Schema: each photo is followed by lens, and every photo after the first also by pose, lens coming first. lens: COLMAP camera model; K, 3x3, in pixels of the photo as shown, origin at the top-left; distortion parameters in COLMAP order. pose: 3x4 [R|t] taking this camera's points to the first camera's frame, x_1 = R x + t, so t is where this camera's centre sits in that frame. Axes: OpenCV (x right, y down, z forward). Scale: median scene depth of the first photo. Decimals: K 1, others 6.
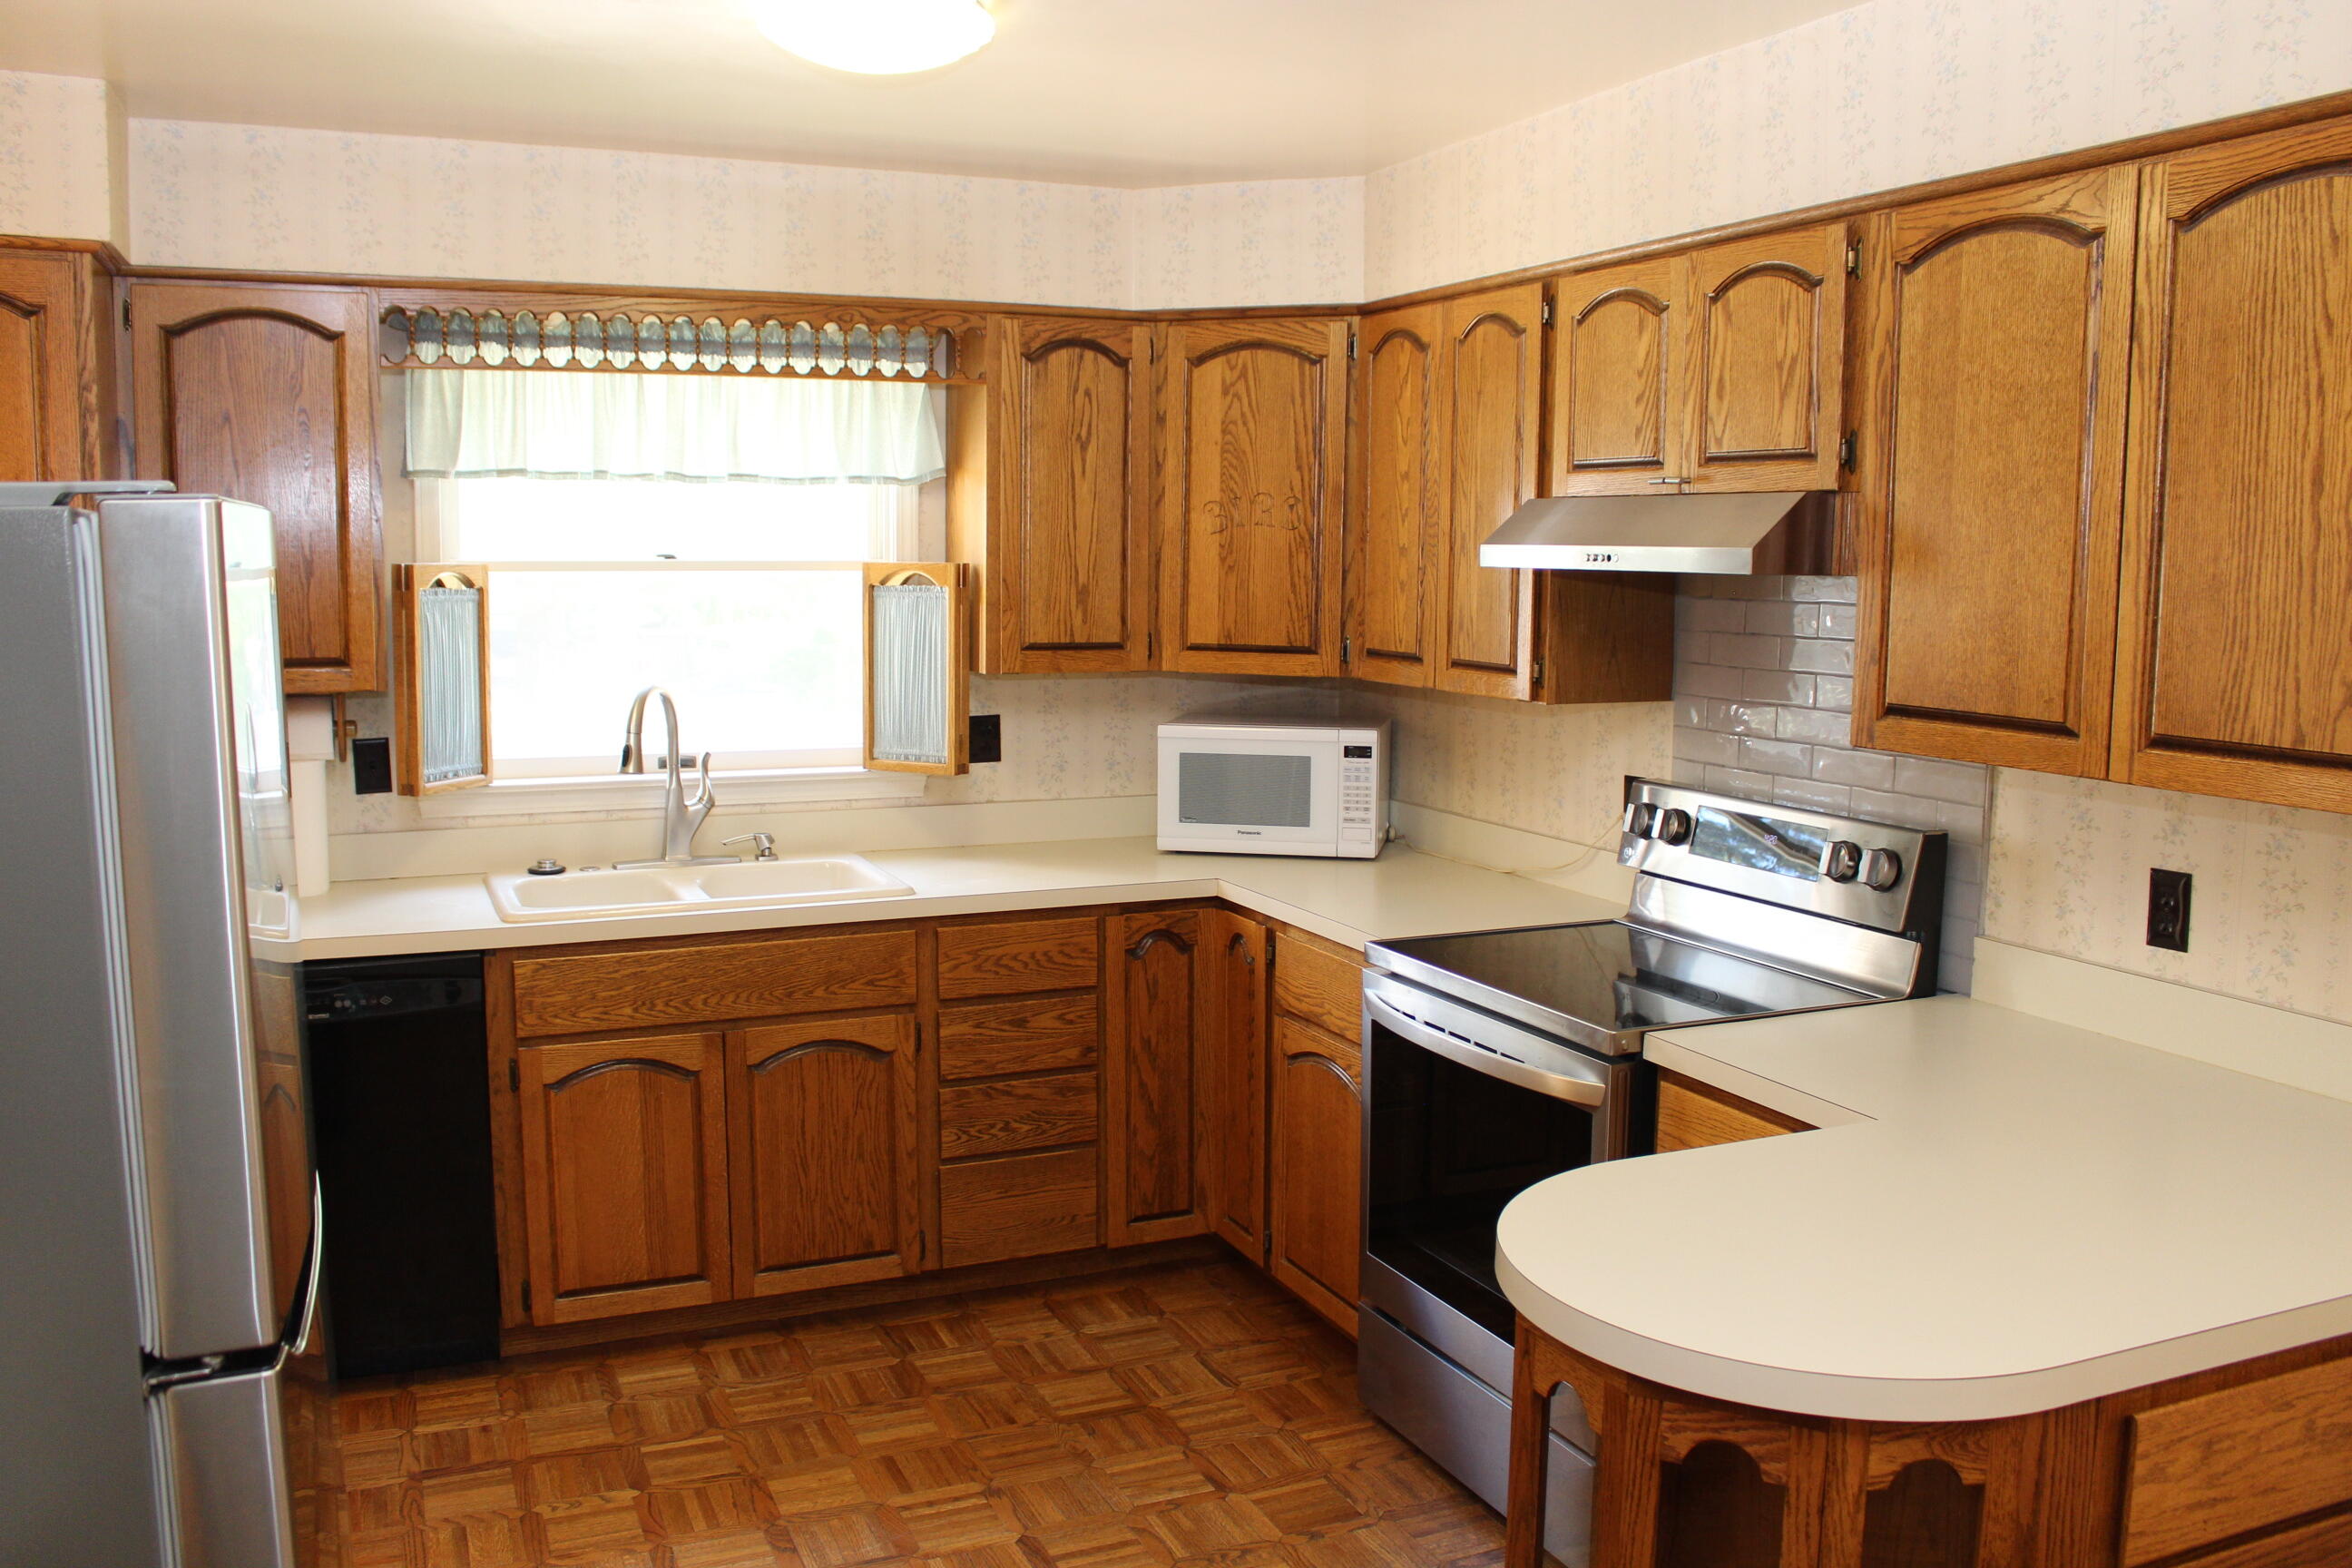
lens RADIAL K [[1922.4, 0, 1182.4], [0, 1922.4, 771.6], [0, 0, 1]] dist [-0.159497, 0.127165]
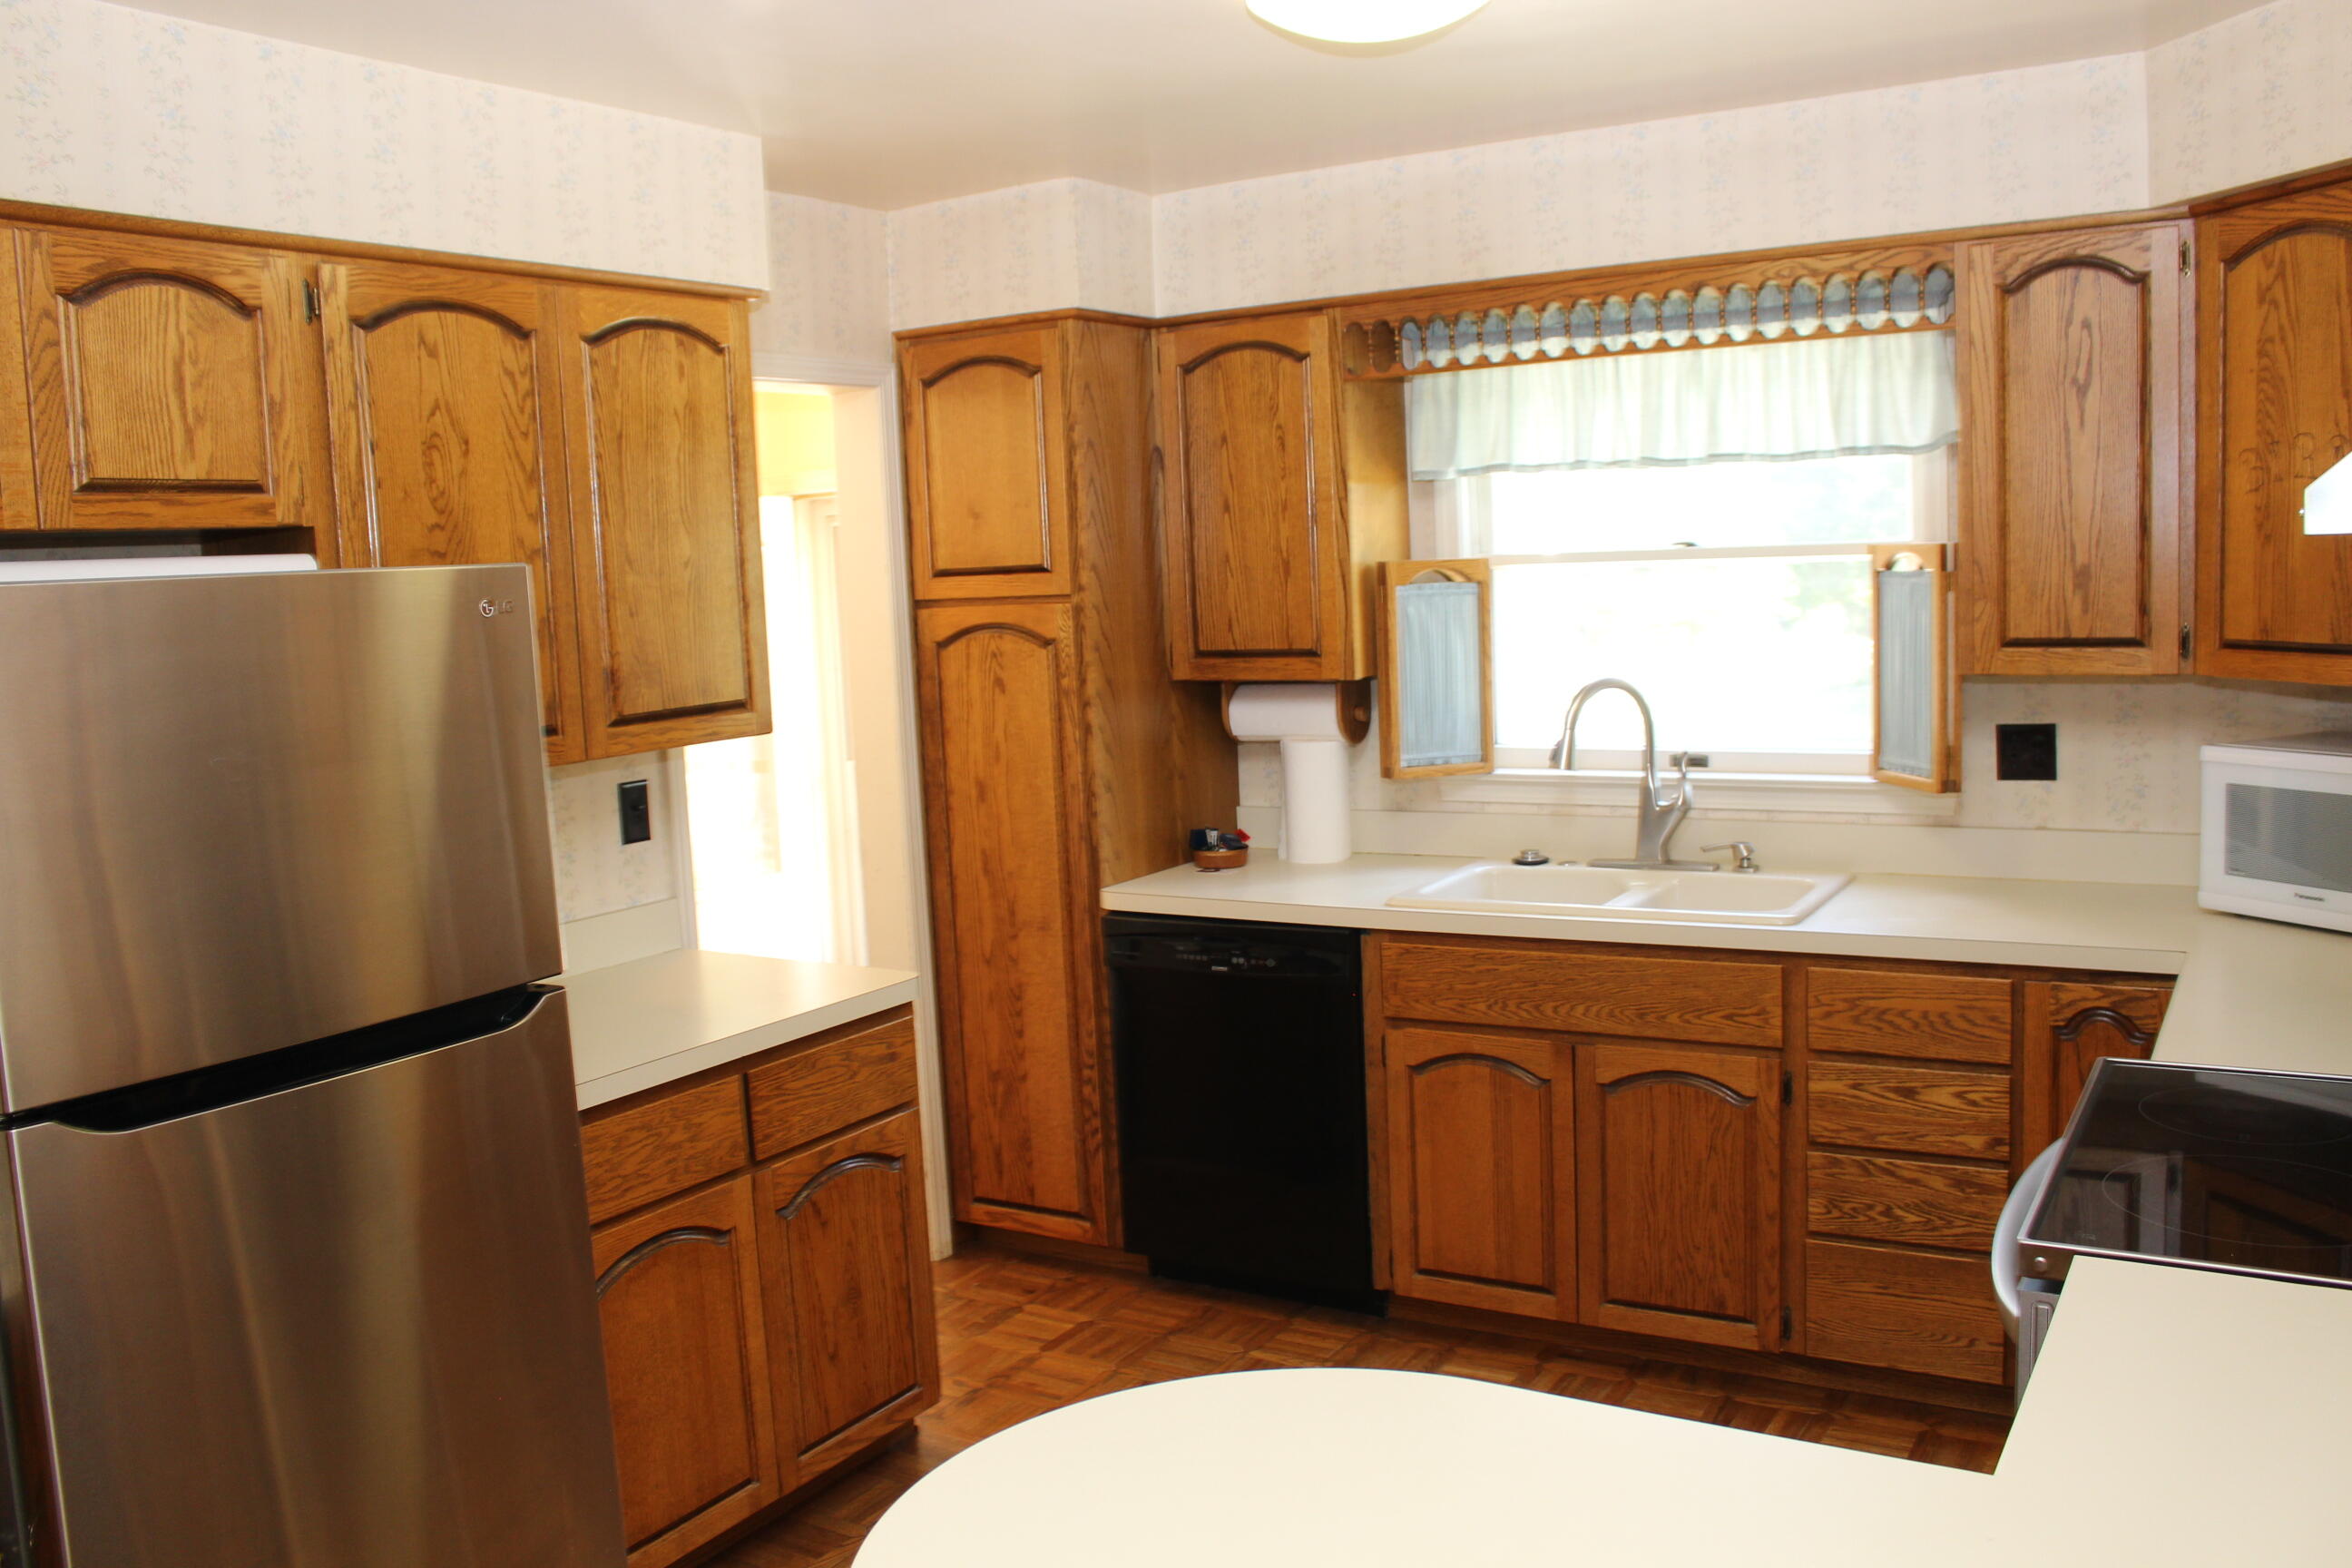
lens RADIAL K [[1922.4, 0, 1182.4], [0, 1922.4, 771.6], [0, 0, 1]] dist [-0.159497, 0.127165]
pose [[0.573644, 0.056243, -0.817171, 0.398669], [-0.045053, 0.998296, 0.037083, -0.025356], [0.817865, 0.015544, 0.575201, 0.268397]]
